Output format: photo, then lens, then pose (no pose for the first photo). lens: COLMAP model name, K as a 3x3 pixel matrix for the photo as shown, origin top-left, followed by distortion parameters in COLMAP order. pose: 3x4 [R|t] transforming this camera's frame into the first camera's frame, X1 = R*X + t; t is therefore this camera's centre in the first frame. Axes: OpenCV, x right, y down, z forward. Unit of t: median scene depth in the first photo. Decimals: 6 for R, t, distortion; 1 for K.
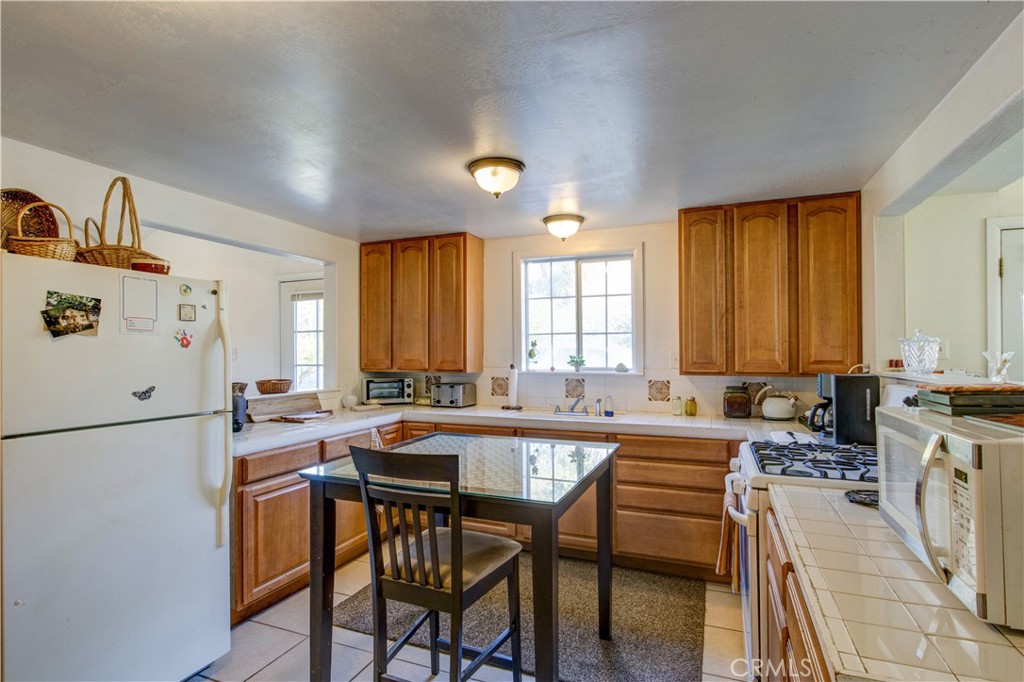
lens RADIAL K [[509.9, 0, 506.5], [0, 509.9, 343.8], [0, 0, 1]] dist [-0.004359, -0.001159]
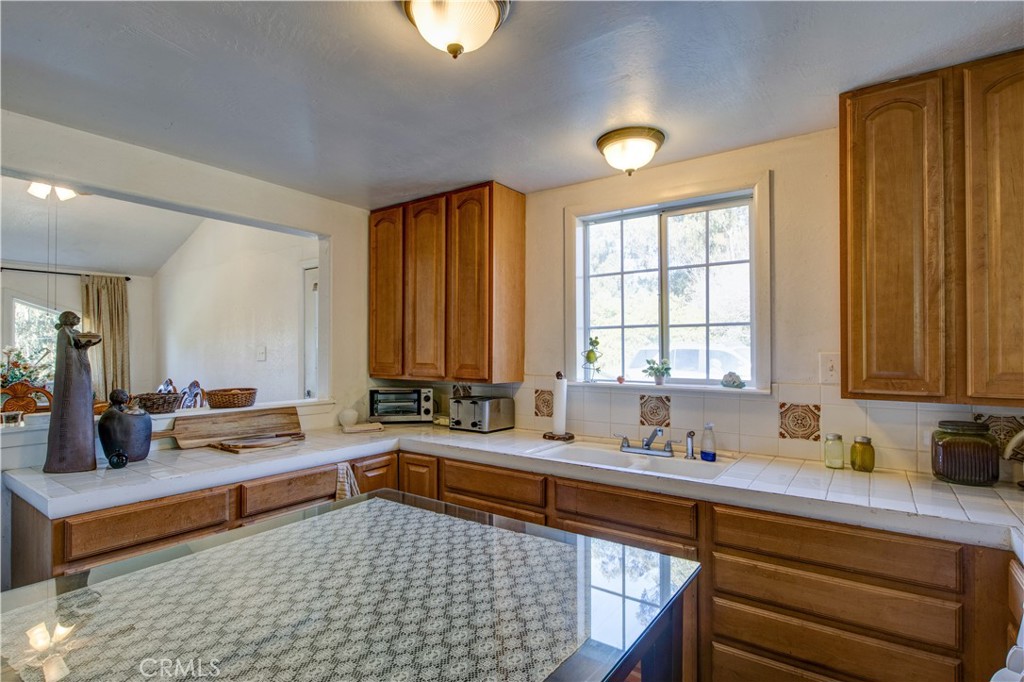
lens RADIAL K [[509.9, 0, 505.9], [0, 509.9, 346.6], [0, 0, 1]] dist [-0.004359, -0.001159]
pose [[0.973265, 0.003047, -0.229663, 0.107095], [-0.002318, 0.999991, 0.003443, 0.004730], [0.229672, -0.002819, 0.973264, 0.360174]]
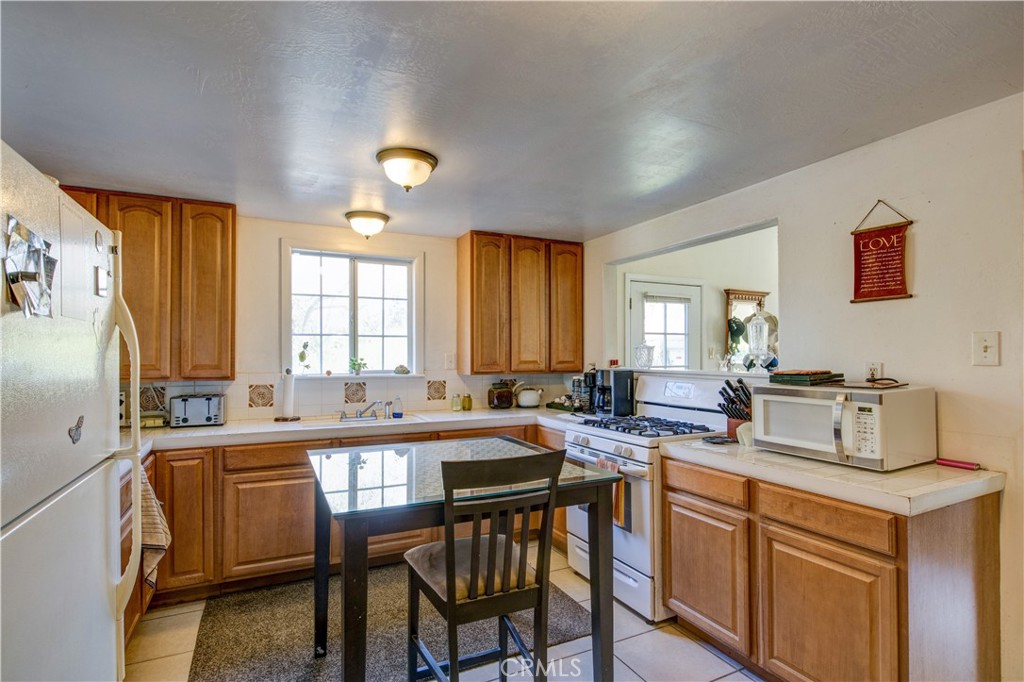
lens RADIAL K [[509.9, 0, 505.0], [0, 509.9, 347.6], [0, 0, 1]] dist [-0.004359, -0.001159]
pose [[0.666454, 0.012045, 0.745449, -0.426713], [-0.012765, 0.999907, -0.004744, 0.004062], [-0.745437, -0.006354, 0.666546, 0.165483]]
